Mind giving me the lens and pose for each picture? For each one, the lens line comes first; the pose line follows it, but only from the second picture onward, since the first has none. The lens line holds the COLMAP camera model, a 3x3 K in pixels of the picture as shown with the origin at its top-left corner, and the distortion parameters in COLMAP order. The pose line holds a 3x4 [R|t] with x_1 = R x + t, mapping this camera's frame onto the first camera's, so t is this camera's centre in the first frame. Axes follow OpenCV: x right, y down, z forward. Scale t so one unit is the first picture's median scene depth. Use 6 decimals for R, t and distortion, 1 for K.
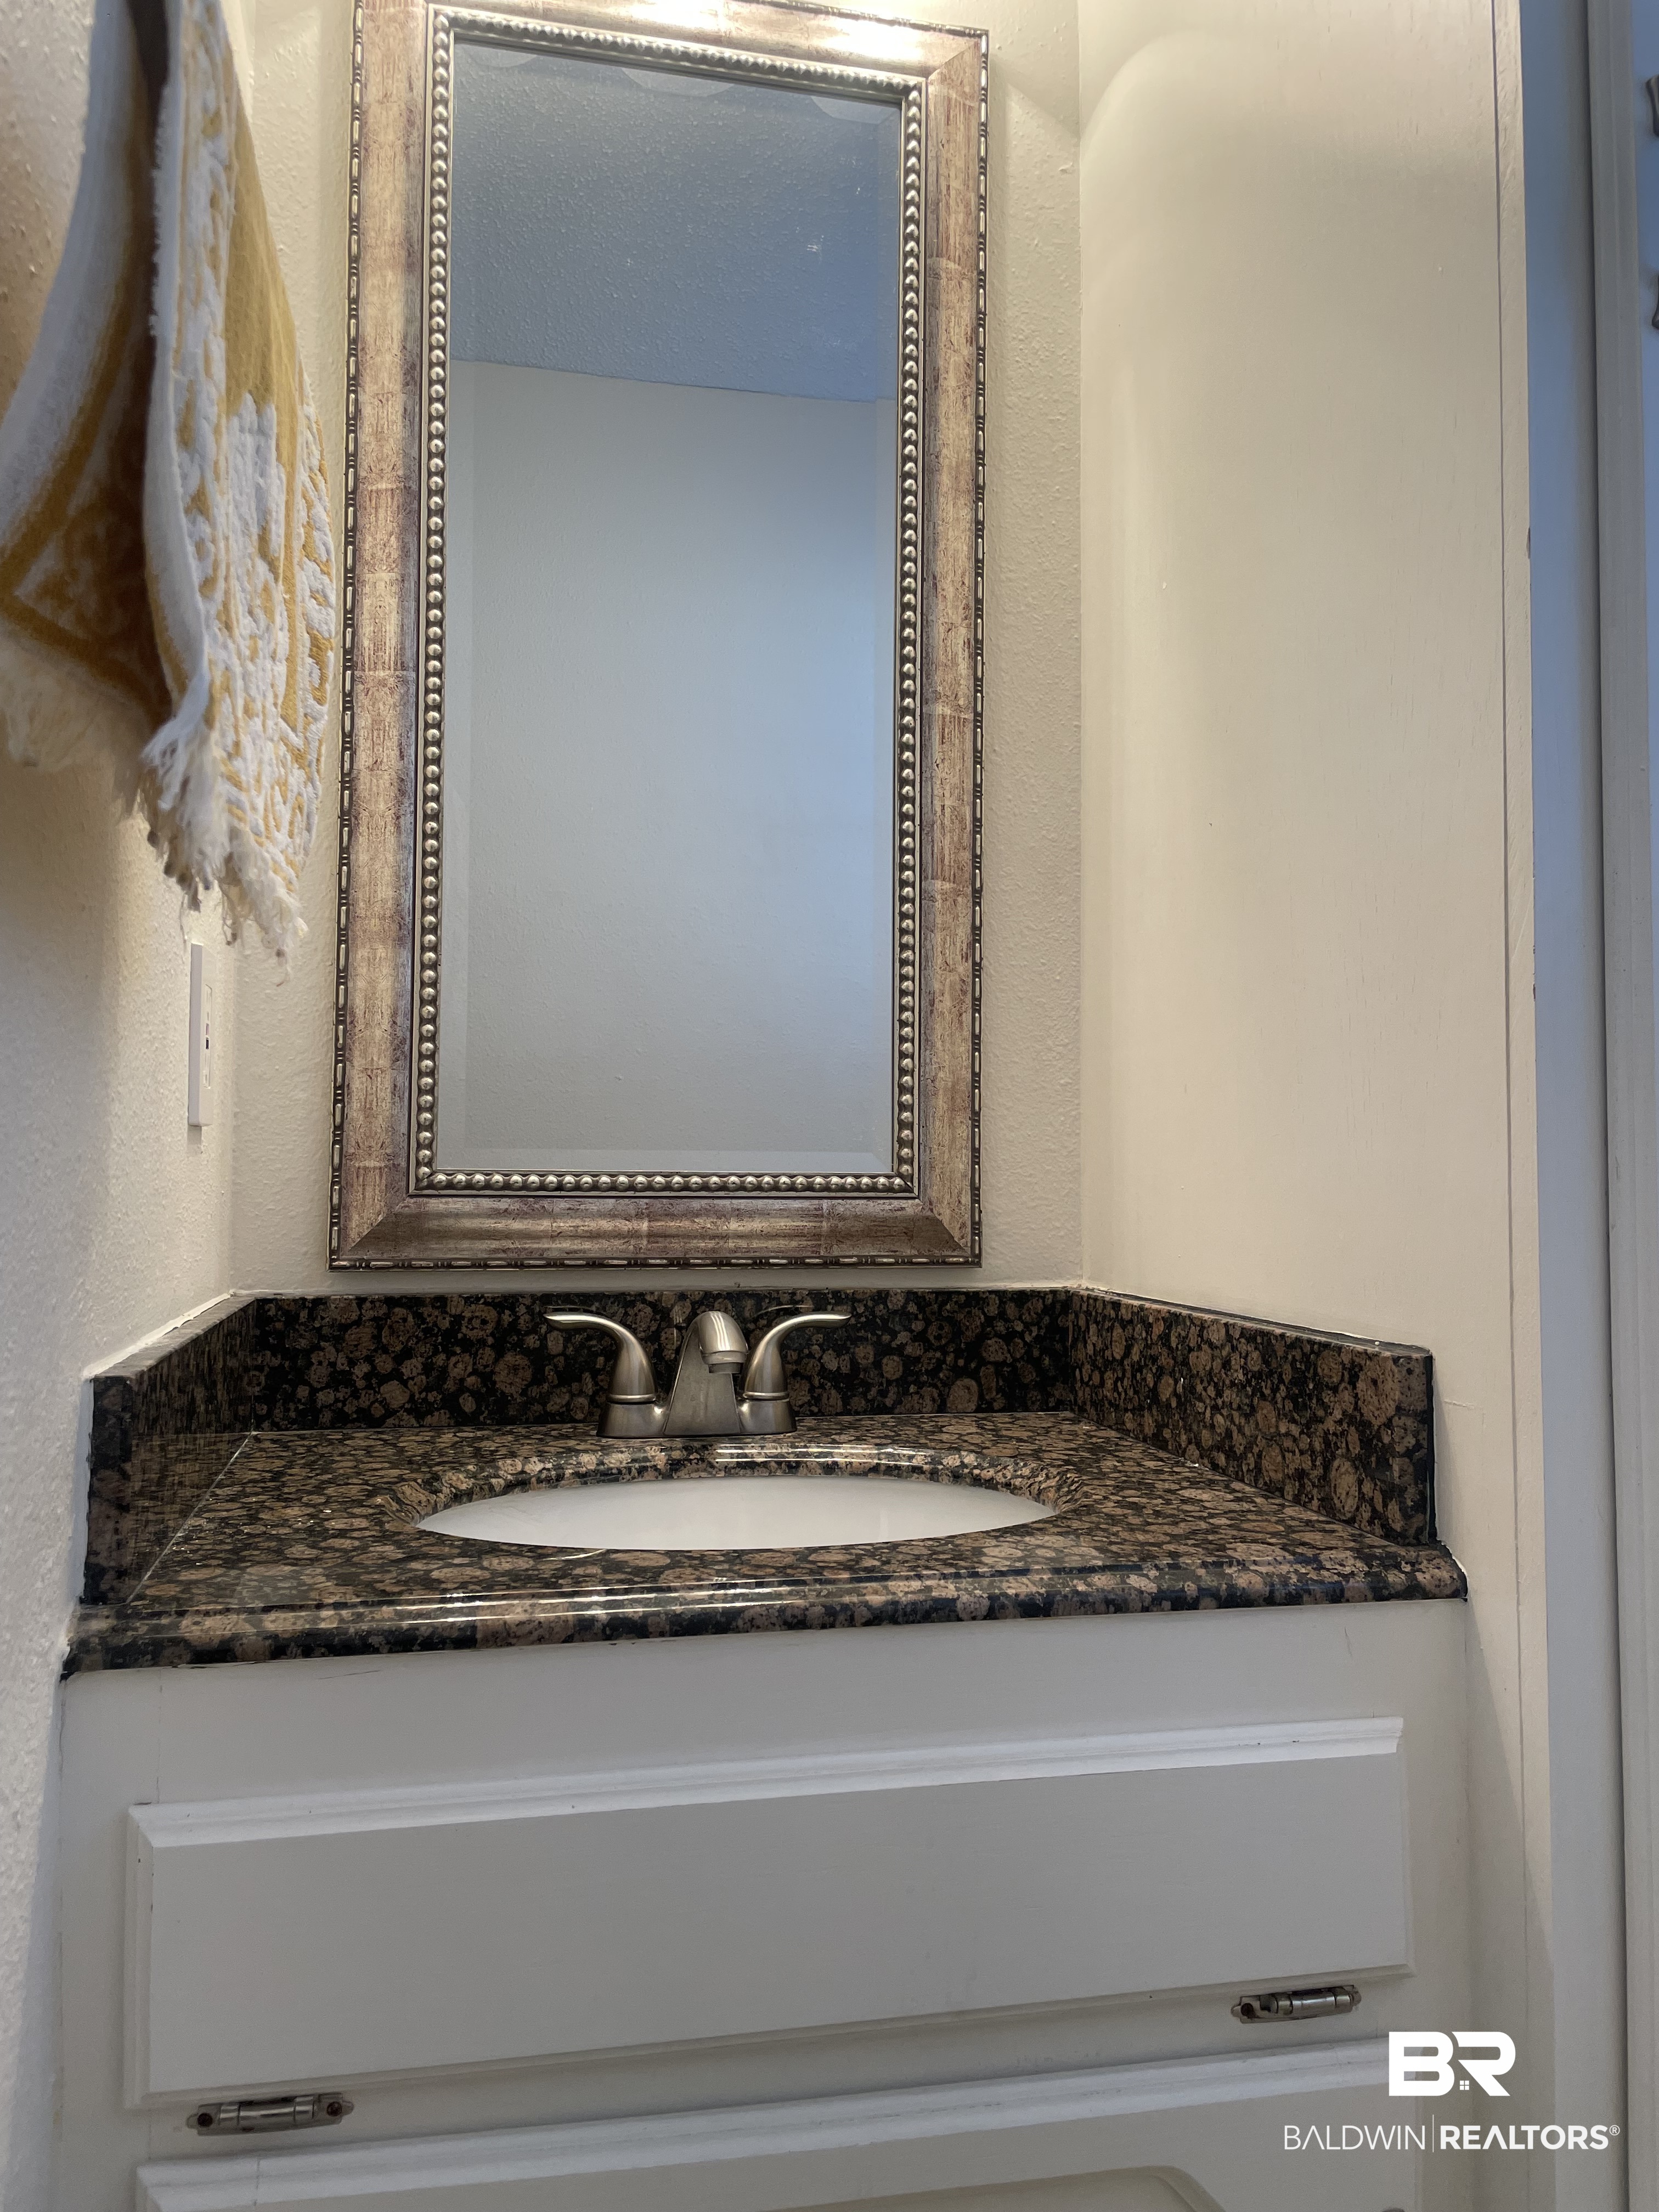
lens RADIAL K [[1678.7, 0, 827.4], [0, 1678.7, 1122.0], [0, 0, 1]] dist [0.089383, -0.111581]
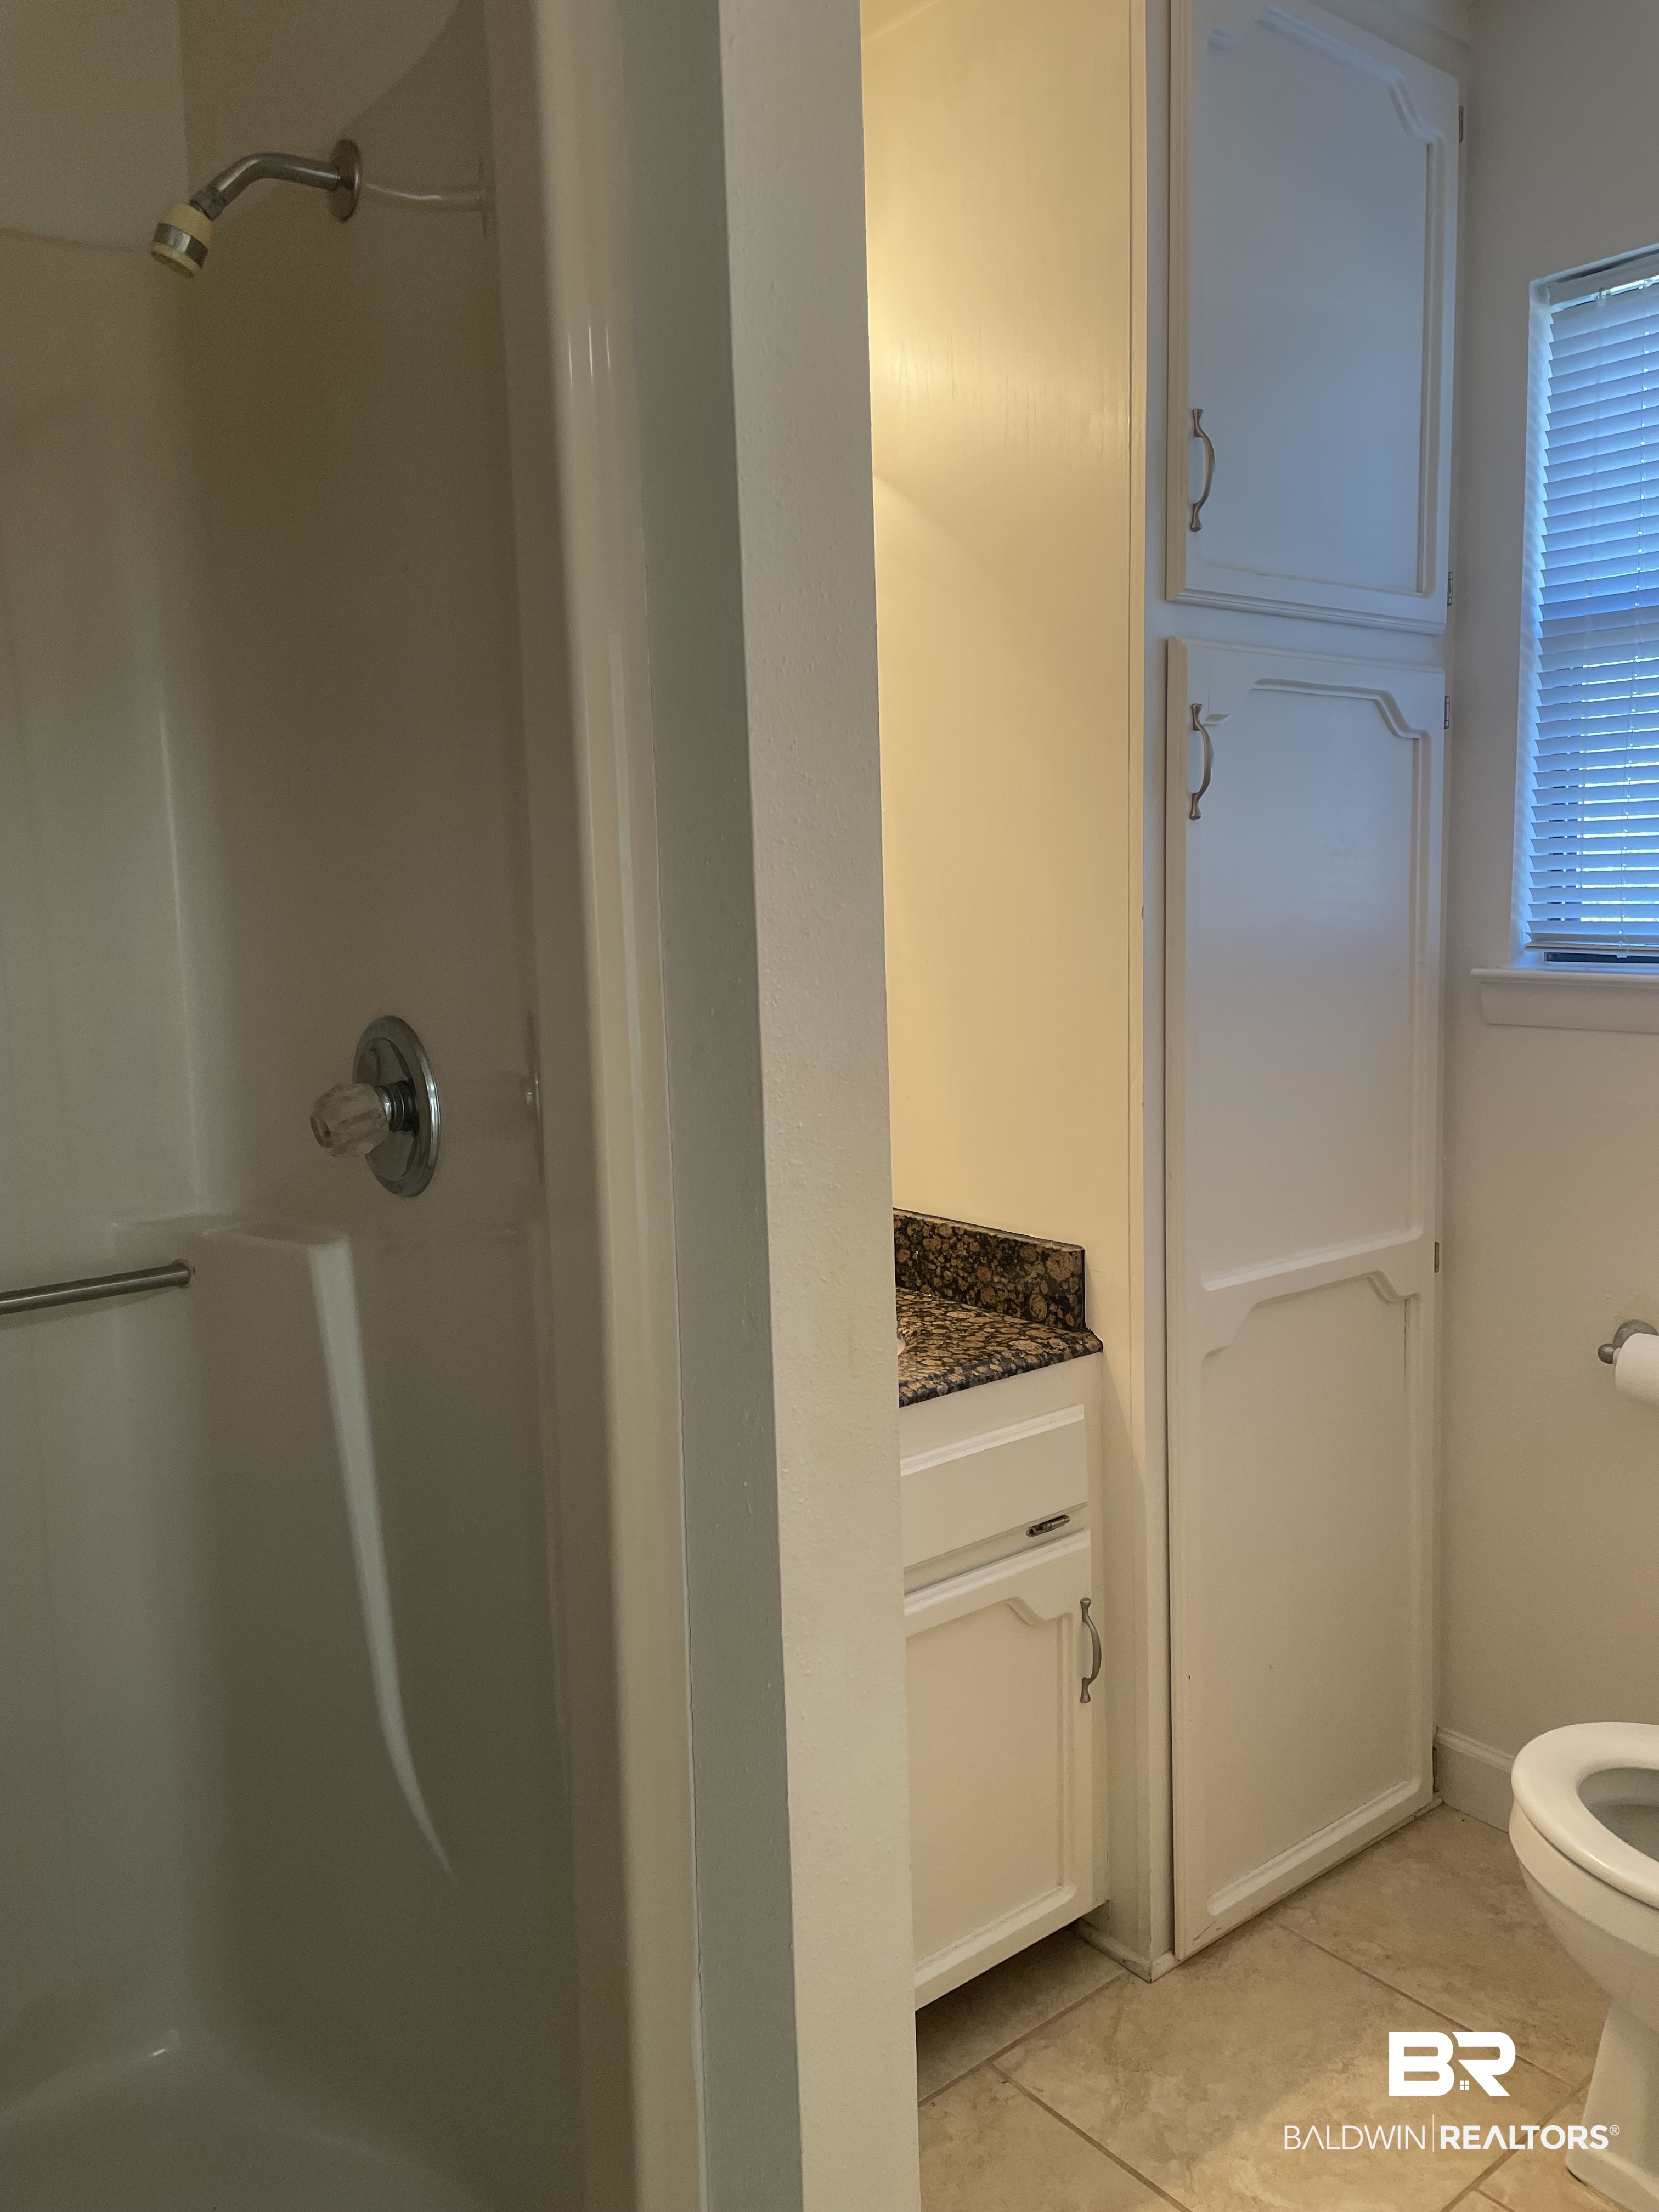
lens RADIAL K [[1678.7, 0, 825.0], [0, 1678.7, 1101.3], [0, 0, 1]] dist [0.089383, -0.111581]
pose [[0.879597, -0.078622, 0.469178, -0.947975], [0.001117, 0.986587, 0.163232, -0.407930], [-0.475718, -0.143054, 0.867887, -0.733579]]
